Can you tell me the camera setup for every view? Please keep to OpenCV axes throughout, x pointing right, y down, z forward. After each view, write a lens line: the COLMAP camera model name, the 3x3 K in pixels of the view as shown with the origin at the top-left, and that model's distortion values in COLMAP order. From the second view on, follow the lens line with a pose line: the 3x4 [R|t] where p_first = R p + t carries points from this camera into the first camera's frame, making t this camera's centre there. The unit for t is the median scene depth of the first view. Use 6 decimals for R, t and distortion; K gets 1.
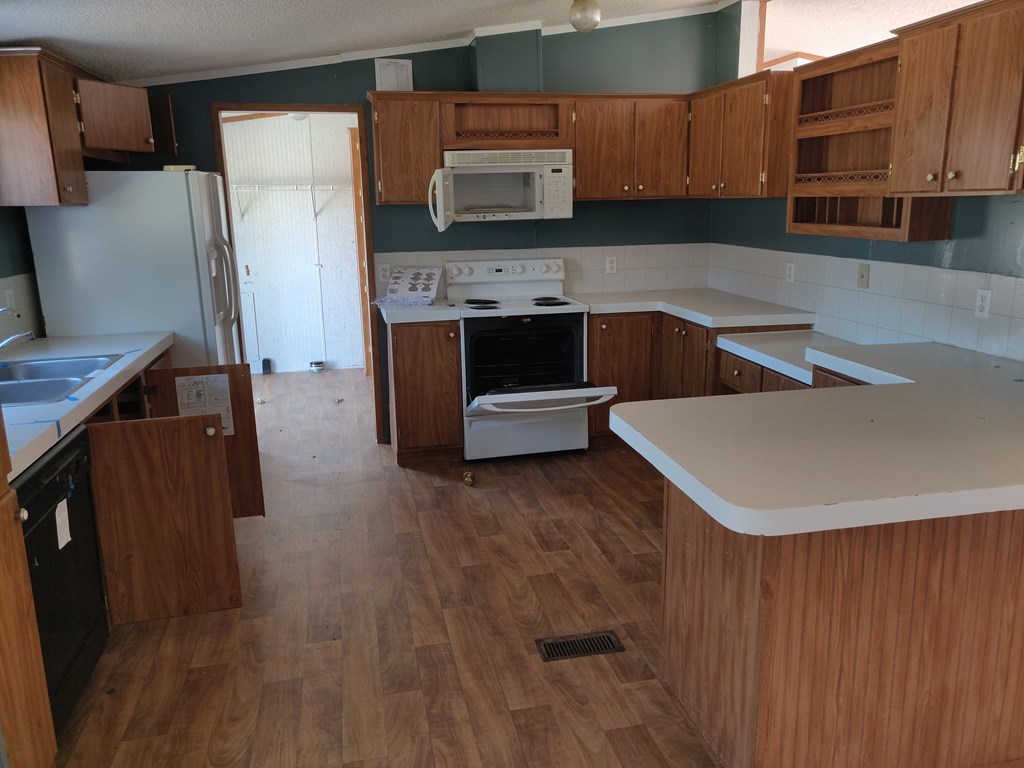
lens RADIAL K [[796.5, 0, 517.9], [0, 796.5, 383.5], [0, 0, 1]] dist [-0.002163, 0.057667]
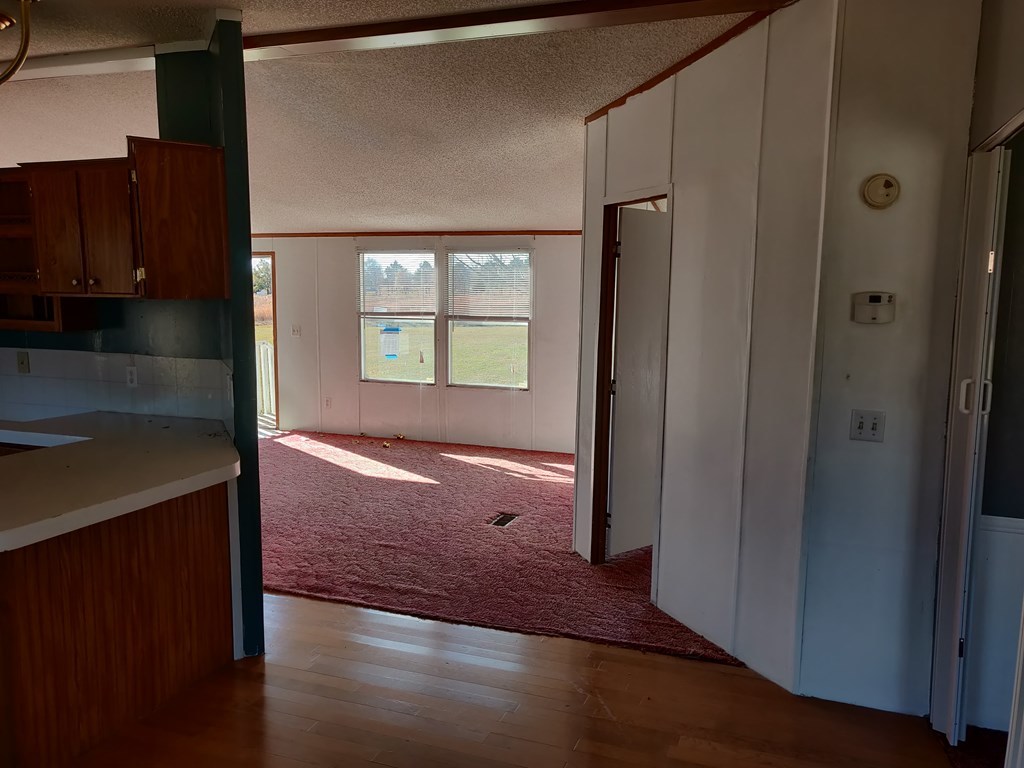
lens RADIAL K [[796.5, 0, 534.0], [0, 796.5, 385.0], [0, 0, 1]] dist [-0.002163, 0.057667]
pose [[0.538994, -0.085521, 0.837957, -0.163923], [0.174620, 0.984565, -0.011835, 0.044108], [-0.824011, 0.152703, 0.545608, -0.257485]]
